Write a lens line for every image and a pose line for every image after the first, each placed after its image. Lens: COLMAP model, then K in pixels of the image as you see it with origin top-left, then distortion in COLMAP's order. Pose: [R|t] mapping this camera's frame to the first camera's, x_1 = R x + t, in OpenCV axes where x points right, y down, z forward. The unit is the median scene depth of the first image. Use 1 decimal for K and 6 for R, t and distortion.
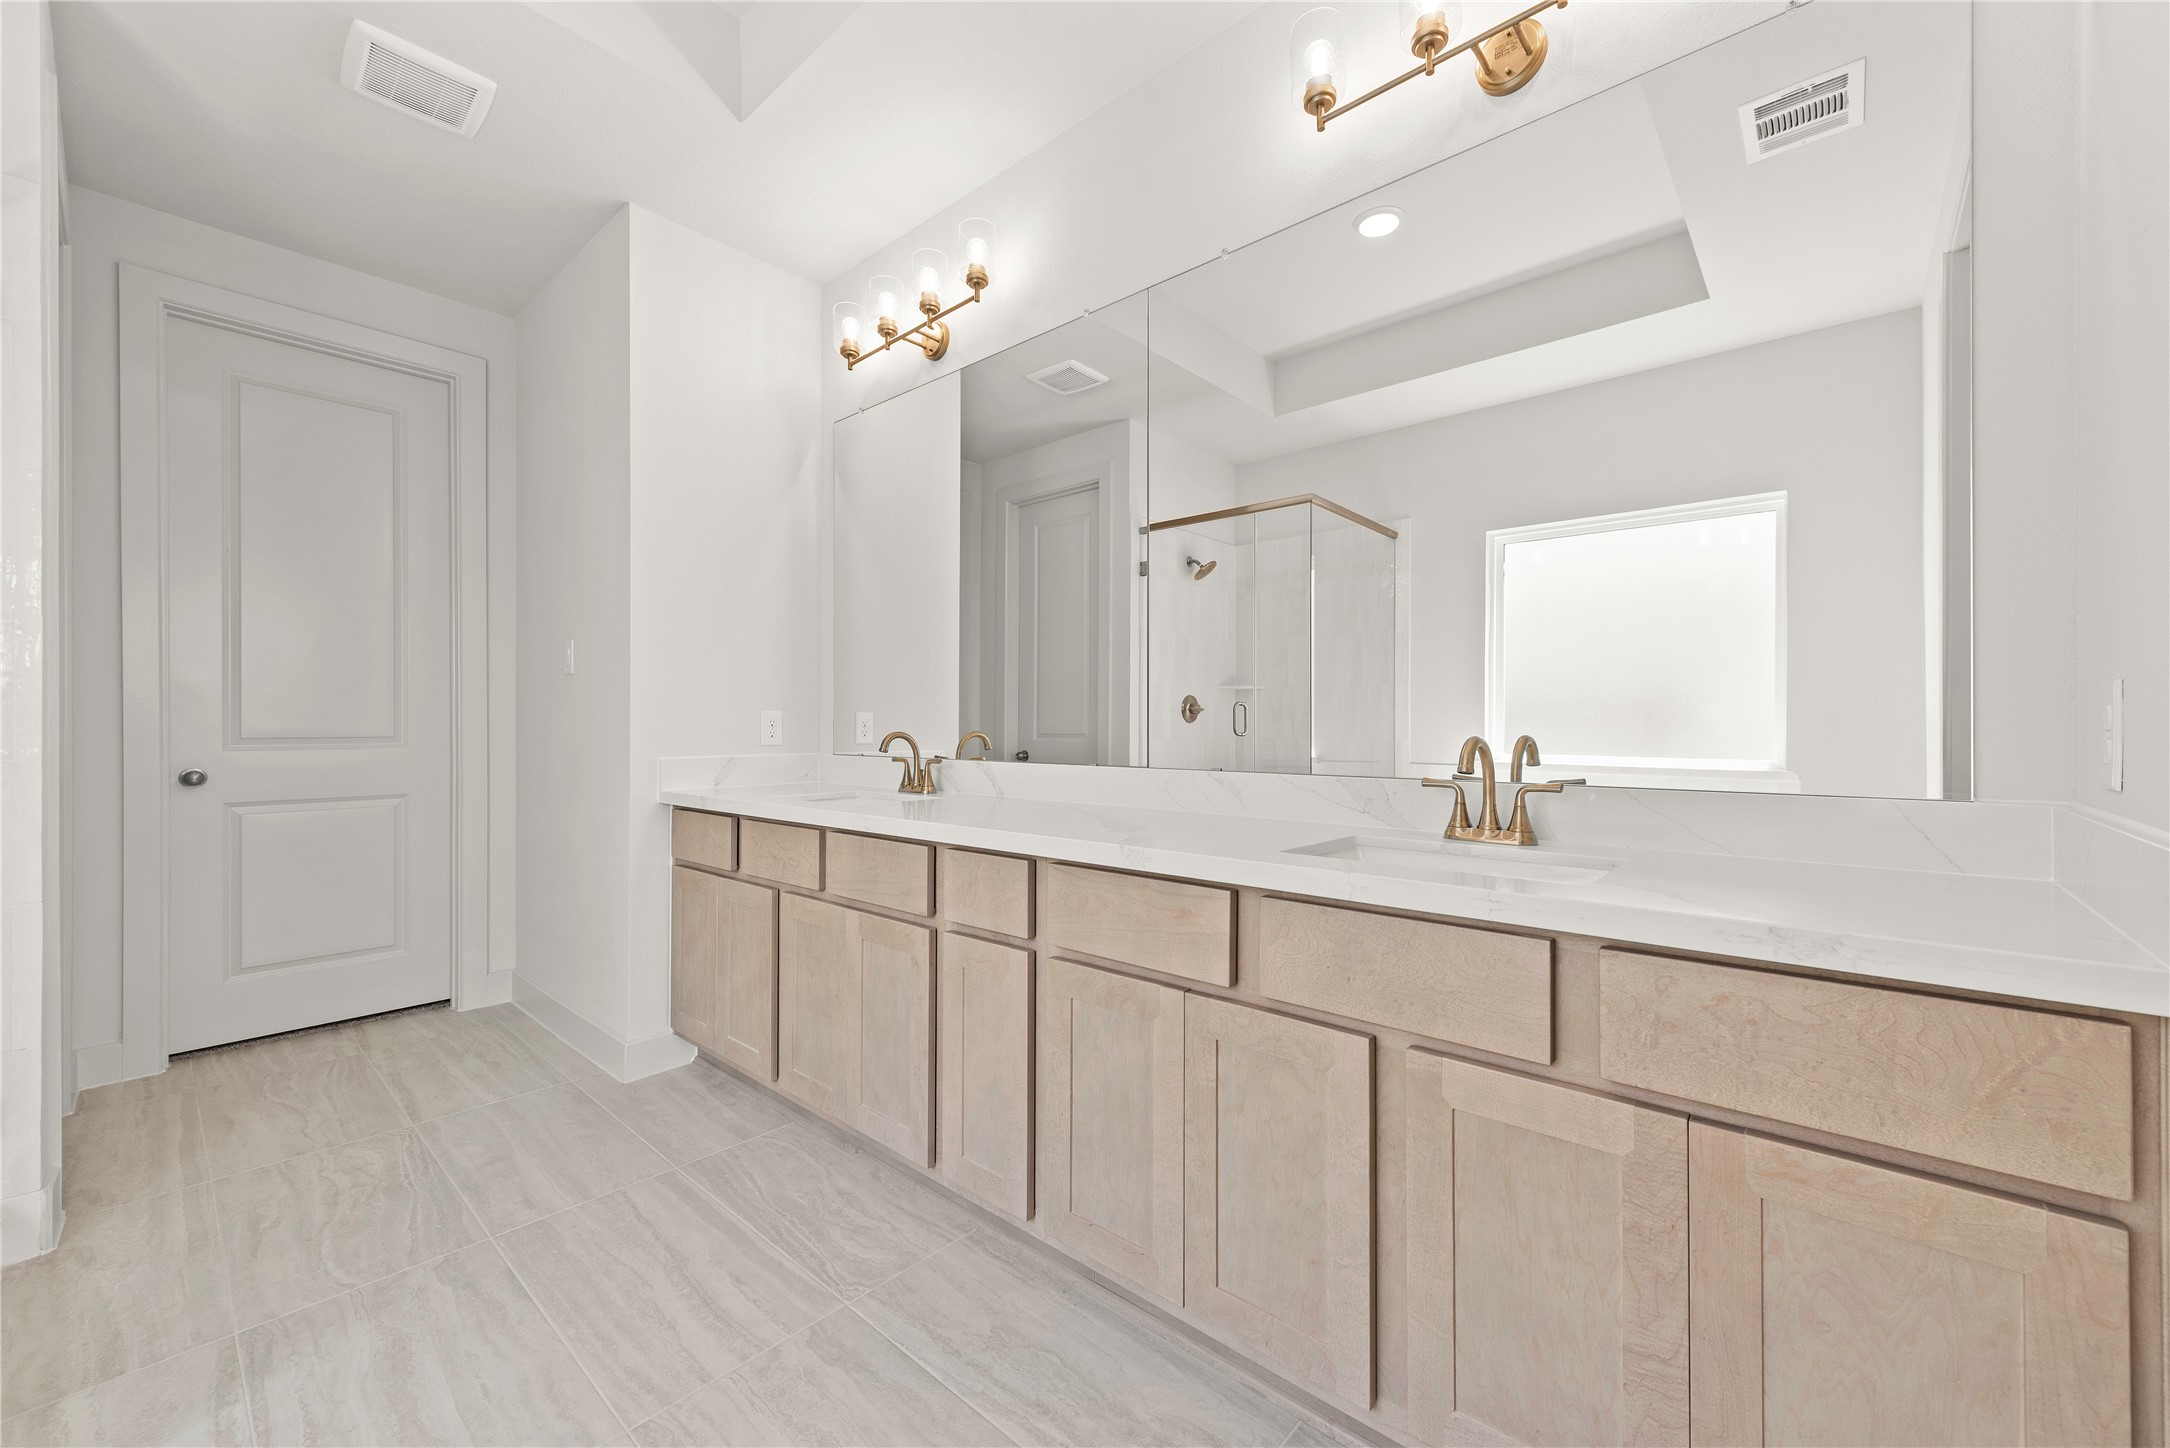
lens RADIAL K [[854.1, 0, 1083.7], [0, 854.1, 730.7], [0, 0, 1]] dist [0.001399, -0.000180]
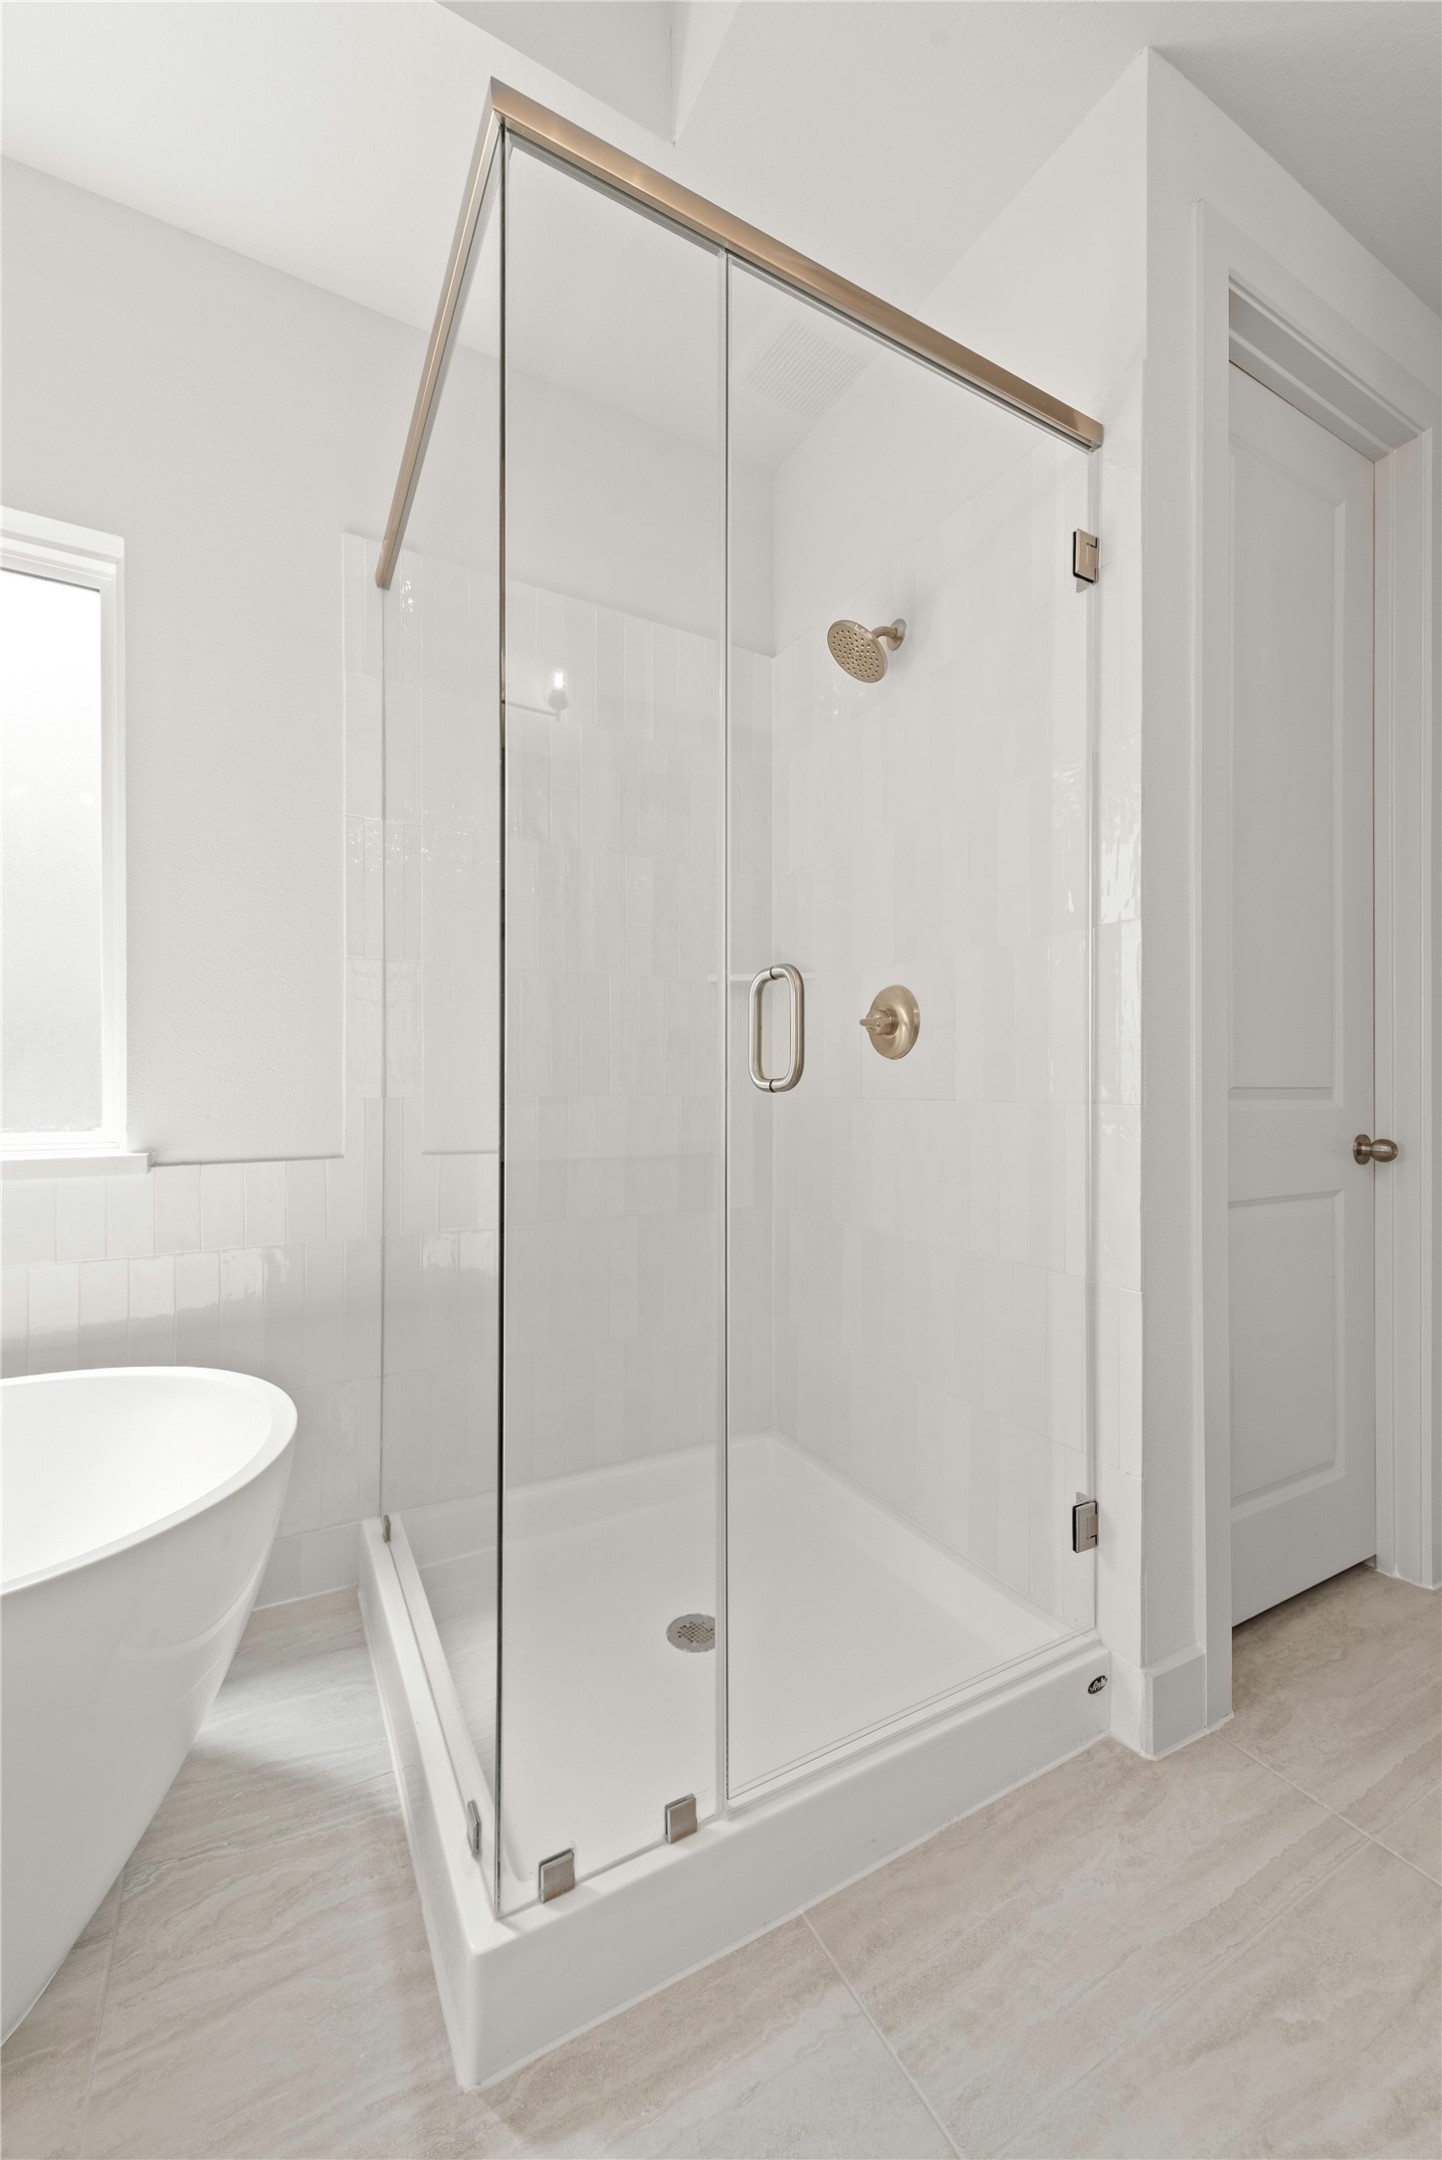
lens RADIAL K [[850.2, 0, 721.5], [0, 850.2, 1075.7], [0, 0, 1]] dist [0.001399, -0.000180]
pose [[-0.337679, -0.006399, -0.941240, -0.271337], [-0.000233, 0.999977, -0.006714, 0.005613], [0.941261, -0.002048, -0.337673, 0.667319]]
